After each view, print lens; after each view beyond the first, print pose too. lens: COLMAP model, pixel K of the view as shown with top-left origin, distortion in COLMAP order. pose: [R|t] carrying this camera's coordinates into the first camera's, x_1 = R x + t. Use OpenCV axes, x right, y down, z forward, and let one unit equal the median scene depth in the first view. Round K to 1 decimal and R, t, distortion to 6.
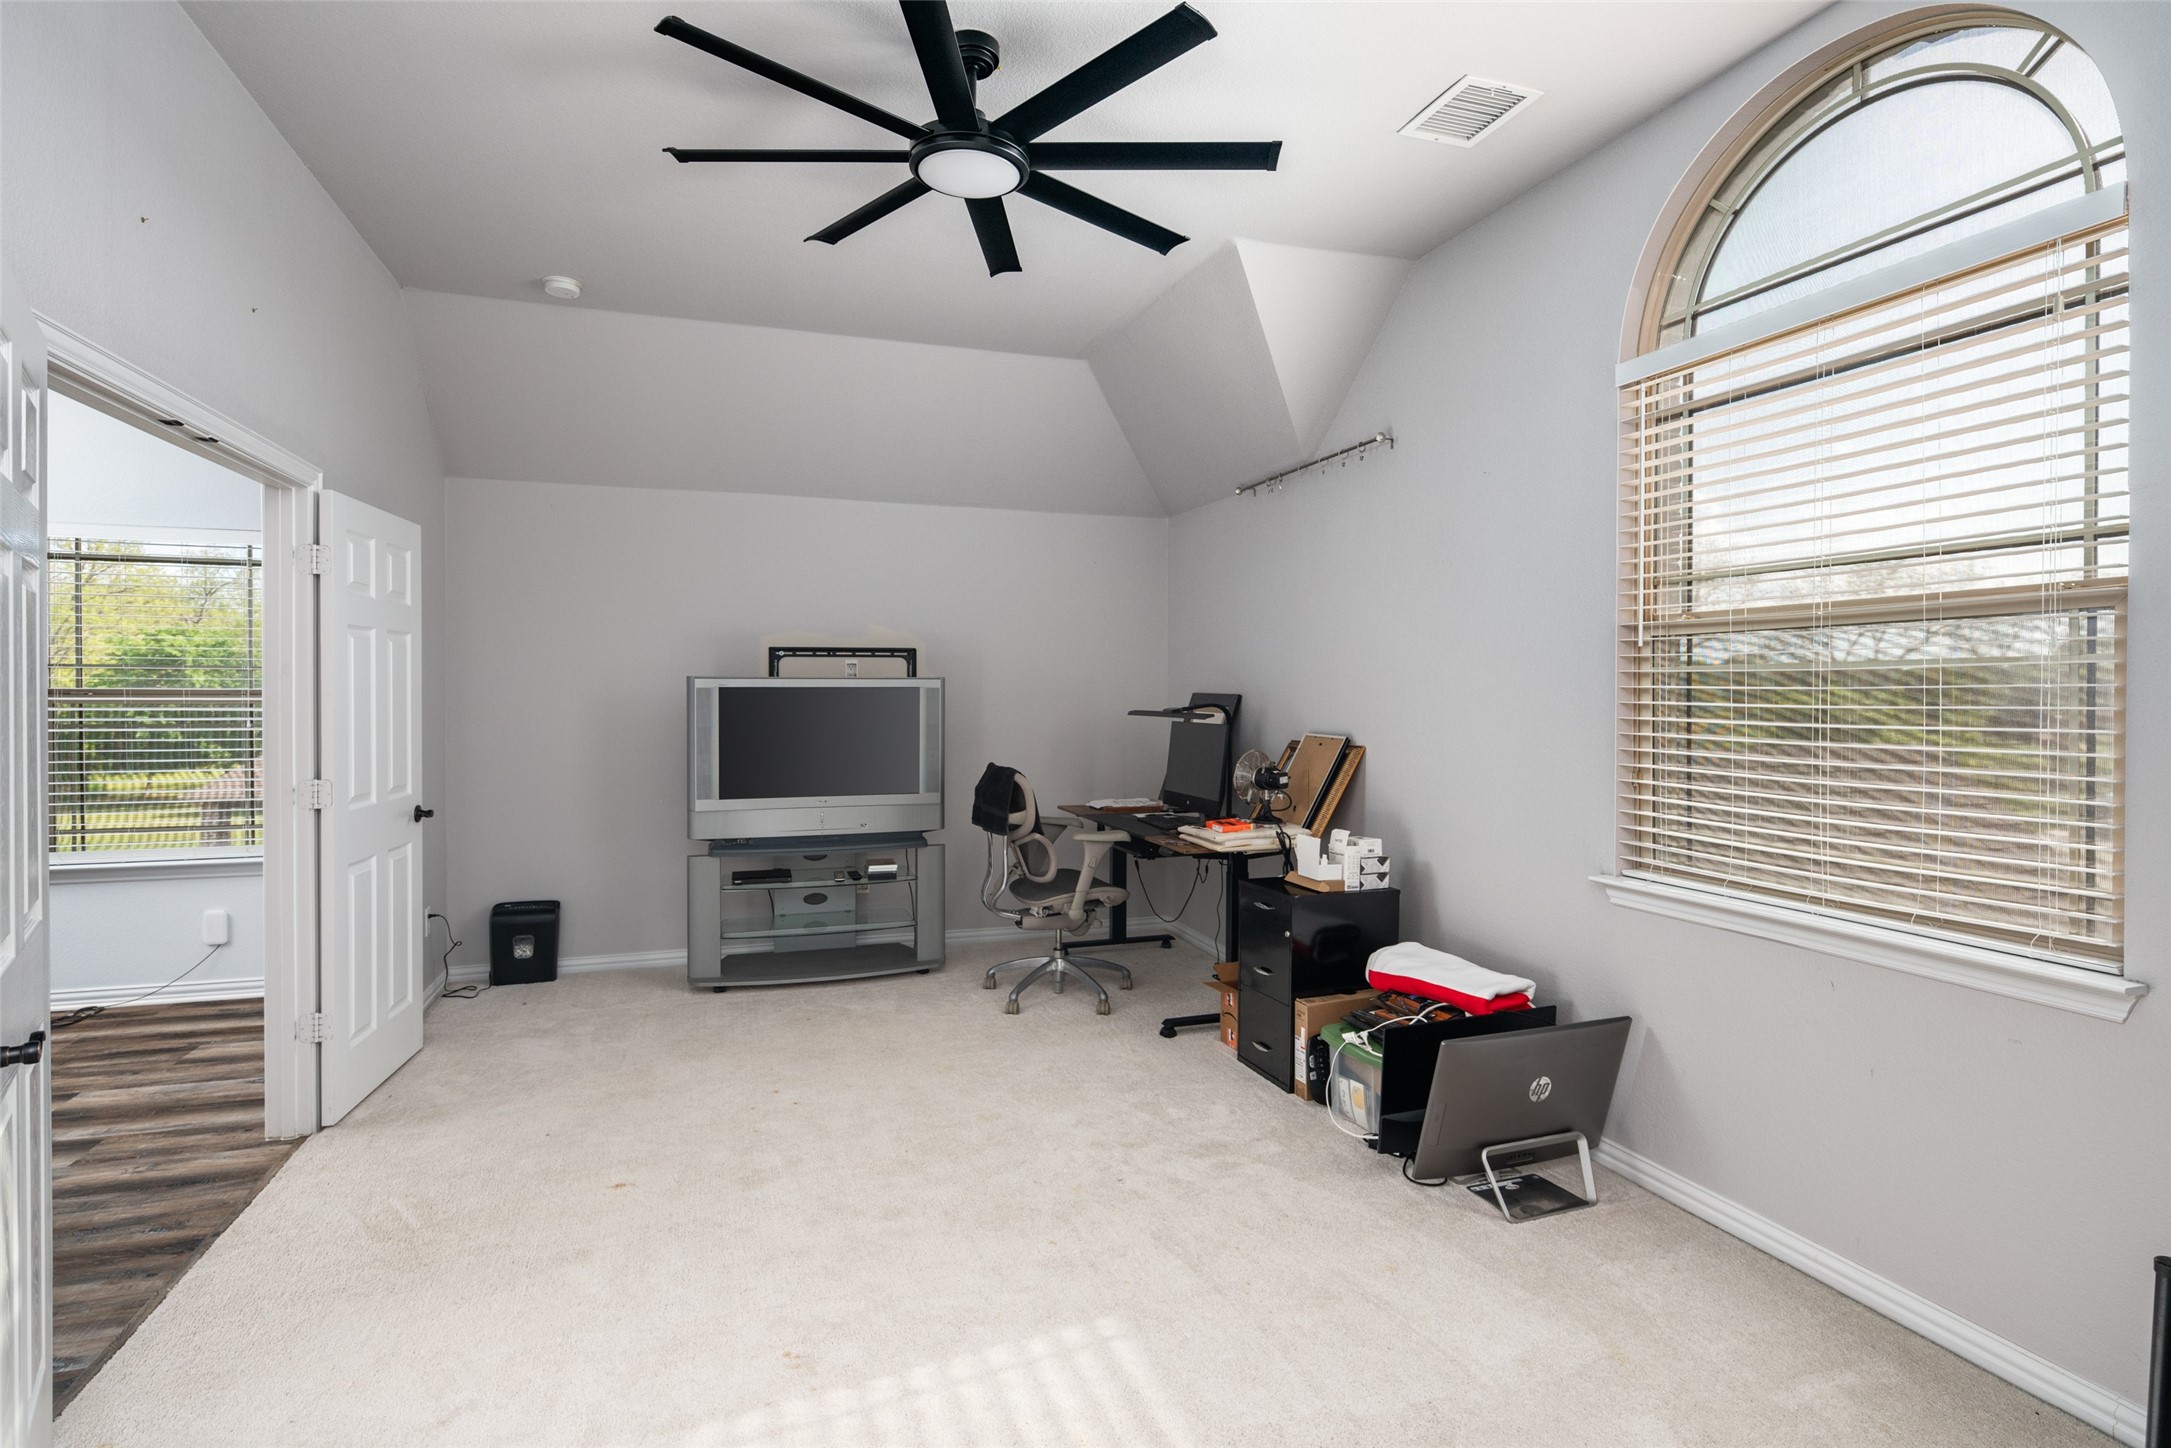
lens RADIAL K [[1053.4, 0, 1095.8], [0, 1053.4, 653.3], [0, 0, 1]] dist [-0.003122, -0.000540]
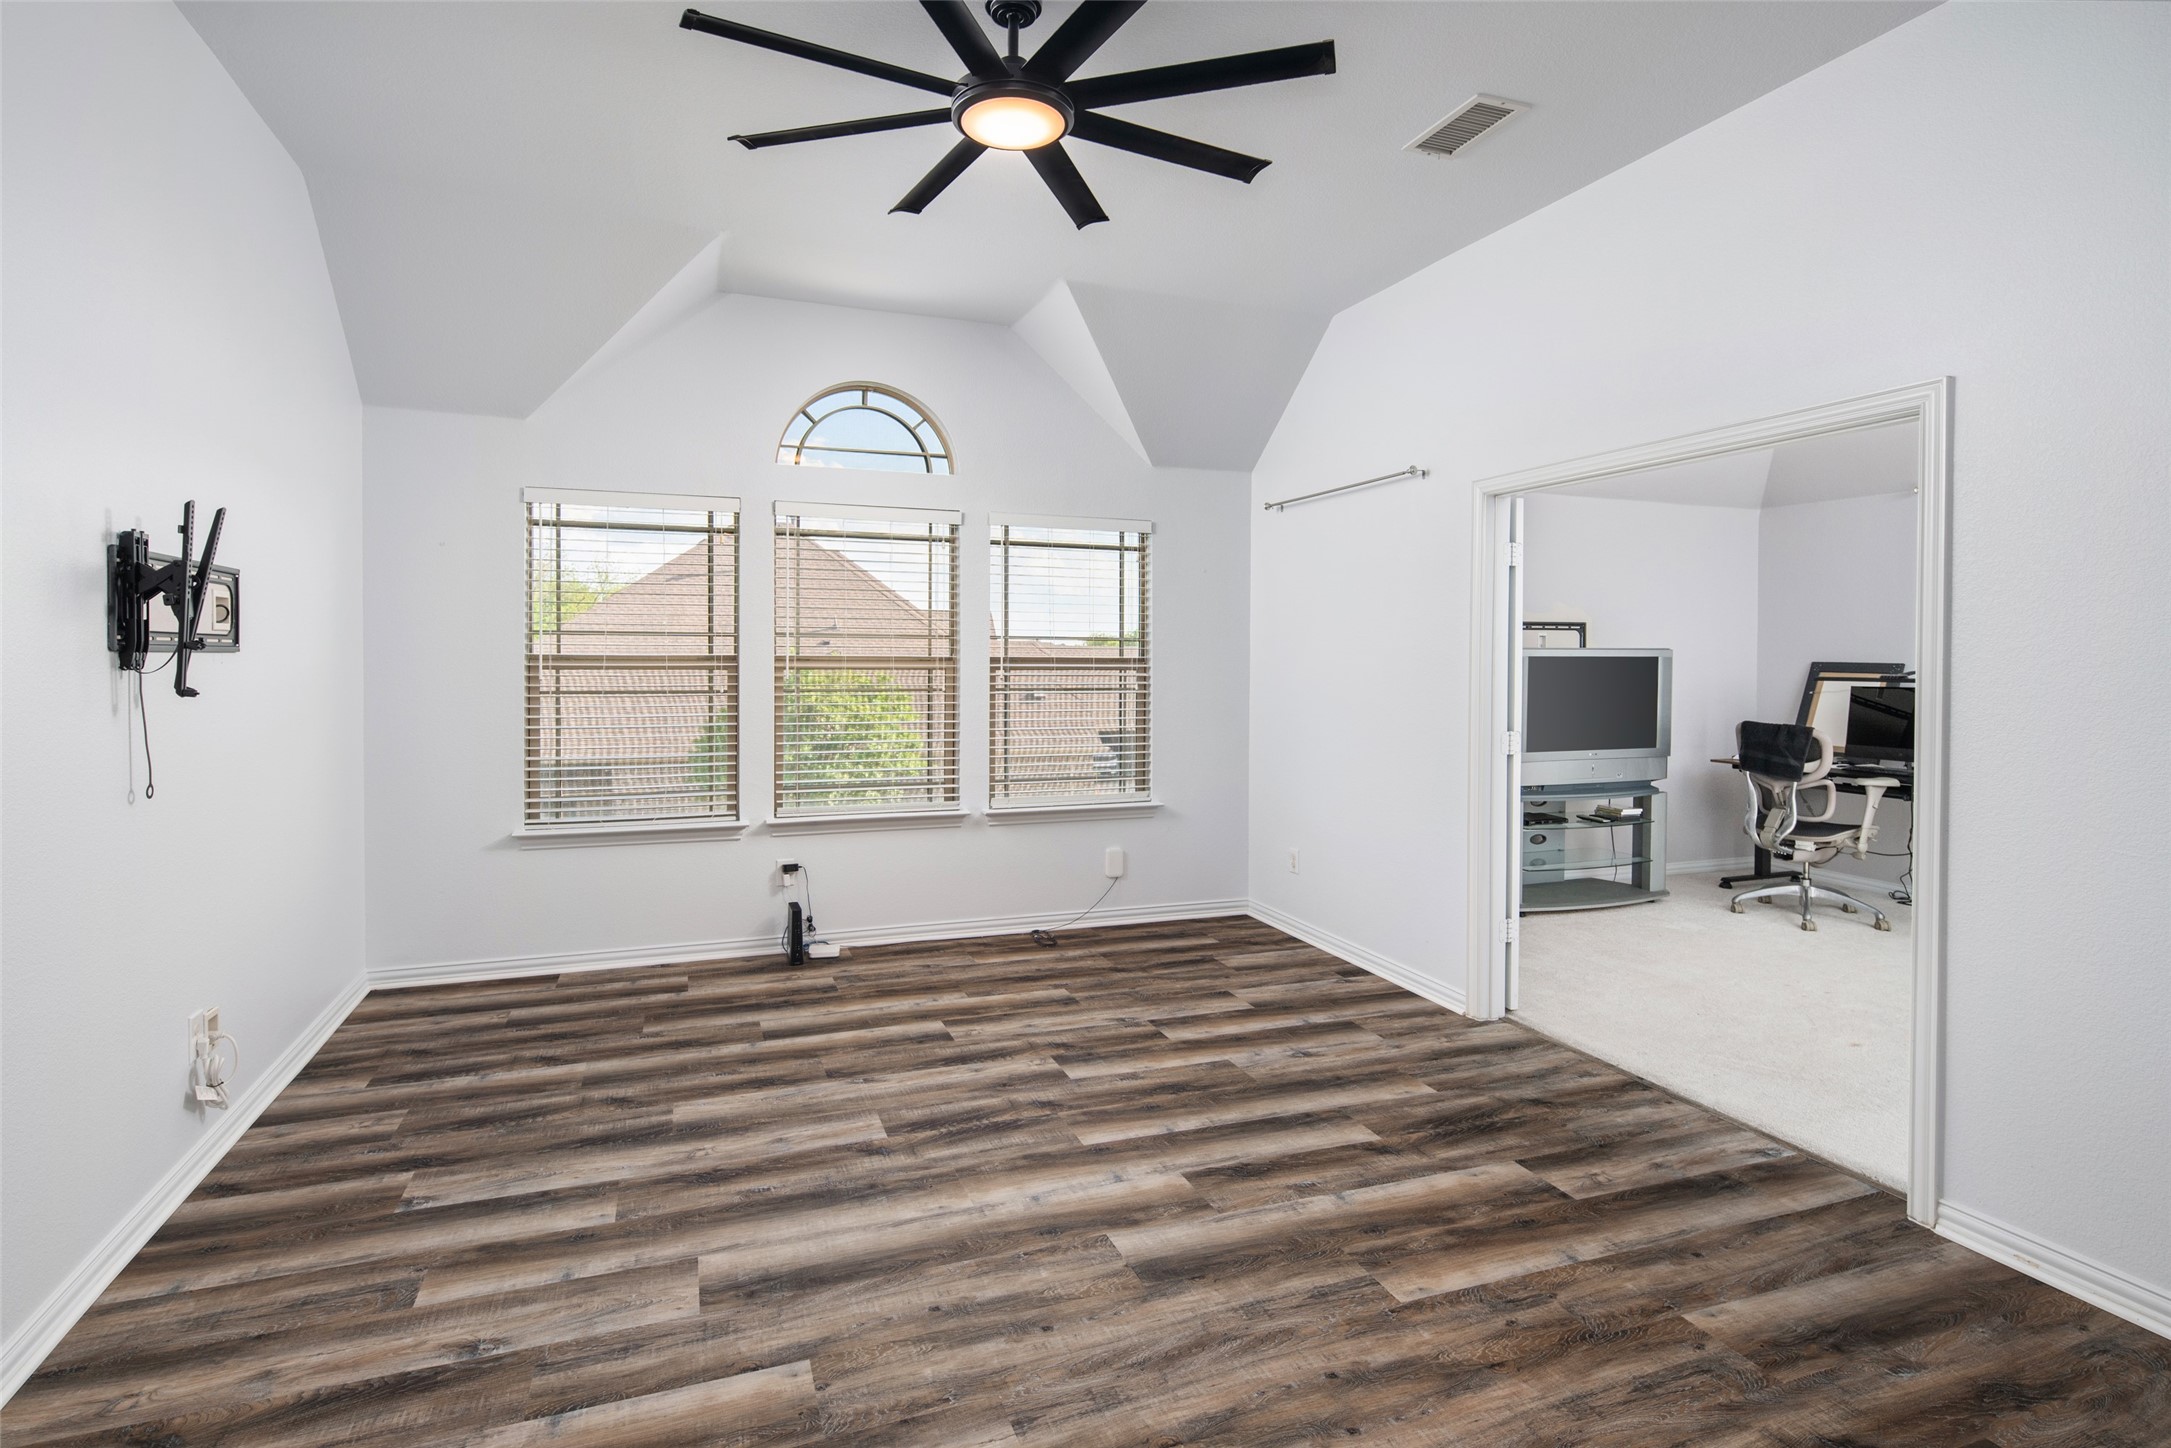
lens RADIAL K [[1053.4, 0, 1095.8], [0, 1053.4, 653.3], [0, 0, 1]] dist [-0.003122, -0.000540]
pose [[0.999658, 0.002936, 0.025975, -0.888501], [-0.003770, 0.999478, 0.032099, -0.007315], [-0.025867, -0.032186, 0.999147, -0.154632]]
